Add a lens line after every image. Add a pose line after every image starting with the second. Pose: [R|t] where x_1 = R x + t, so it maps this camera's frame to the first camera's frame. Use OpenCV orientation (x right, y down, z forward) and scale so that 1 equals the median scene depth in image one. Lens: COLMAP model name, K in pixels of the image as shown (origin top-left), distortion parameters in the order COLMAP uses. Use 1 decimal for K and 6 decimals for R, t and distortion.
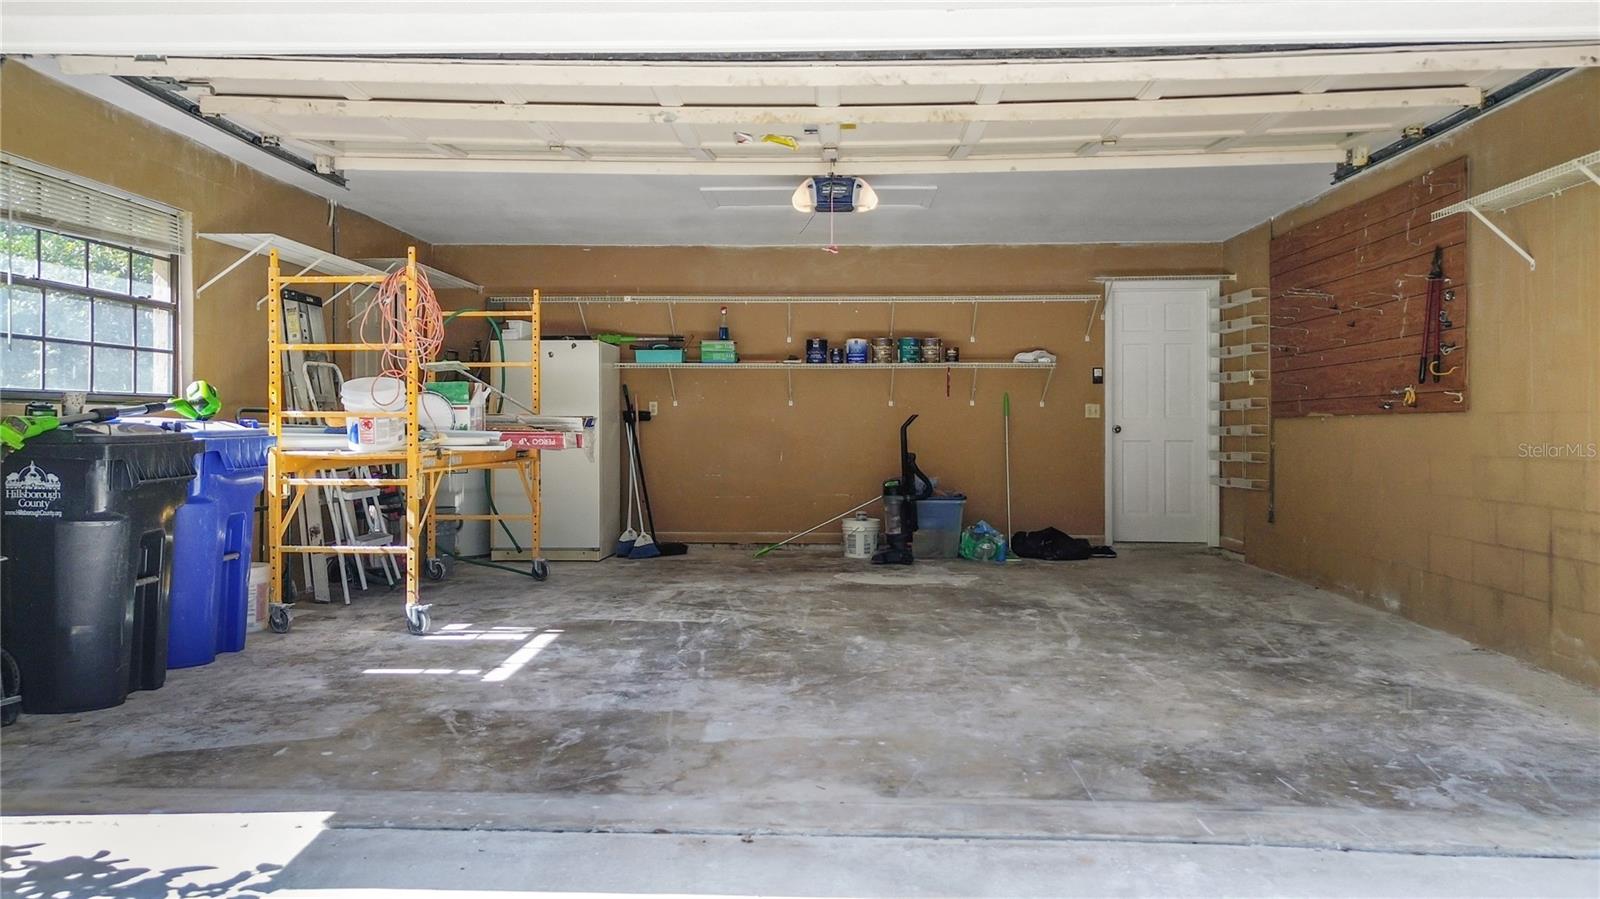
lens RADIAL K [[1146.1, 0, 799.3], [0, 1146.1, 419.0], [0, 0, 1]] dist [0.076822, -0.069745]
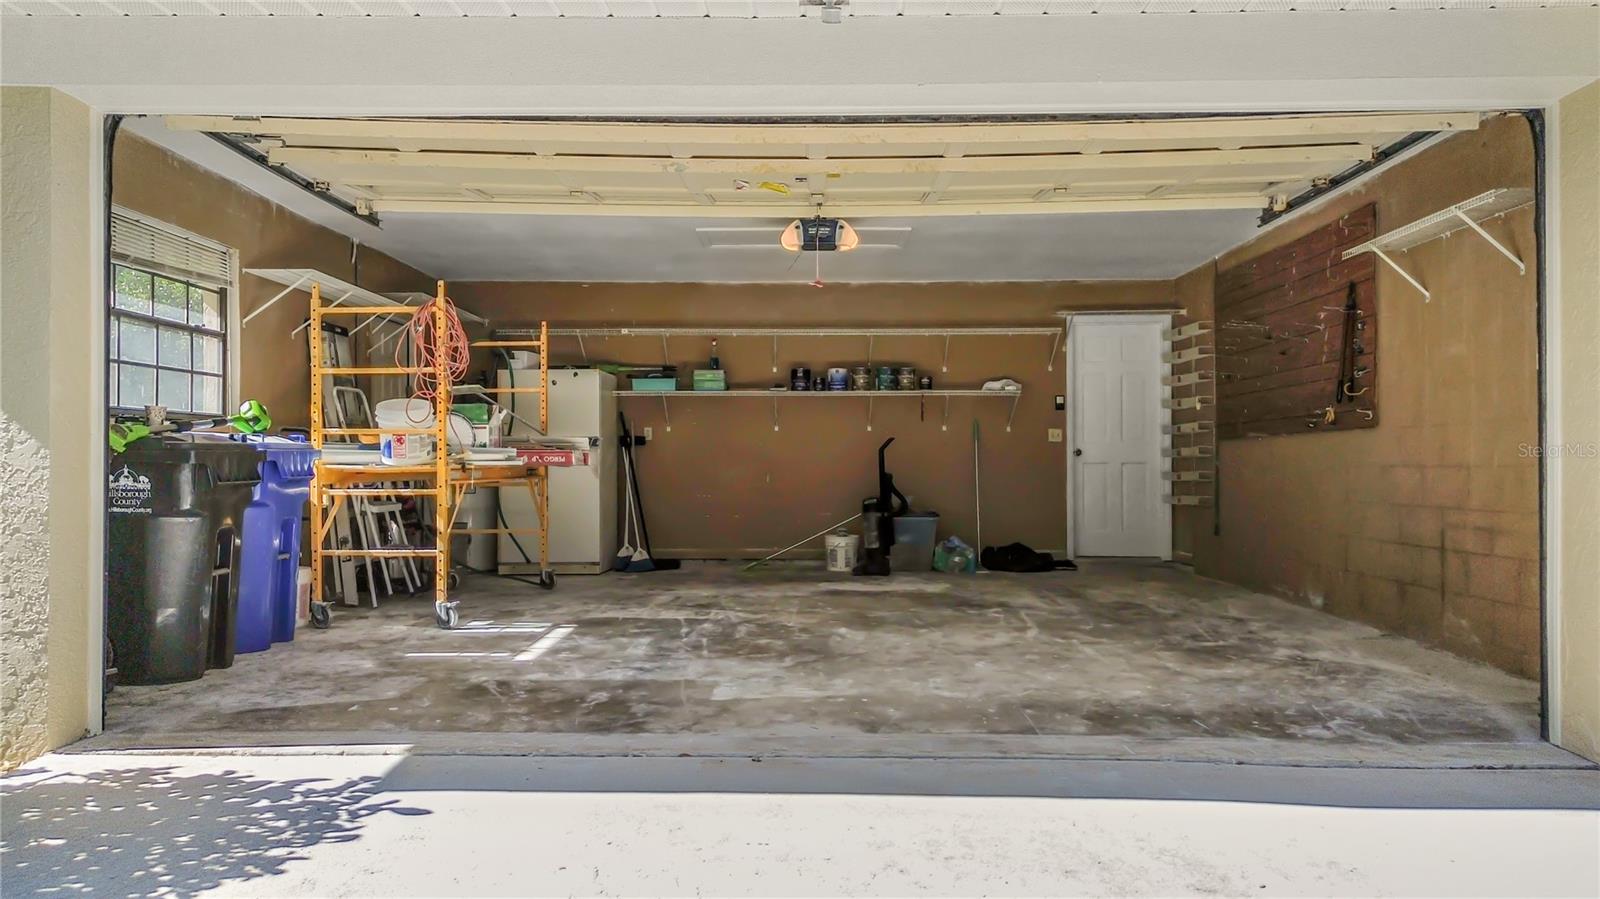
lens RADIAL K [[1133.6, 0, 800.0], [0, 1133.6, 449.5], [0, 0, 1]] dist [0.074994, -0.071876]
pose [[0.999793, -0.001583, 0.020287, -0.011853], [0.001708, 0.999980, -0.006158, 0.021564], [-0.020277, 0.006192, 0.999775, -0.109146]]
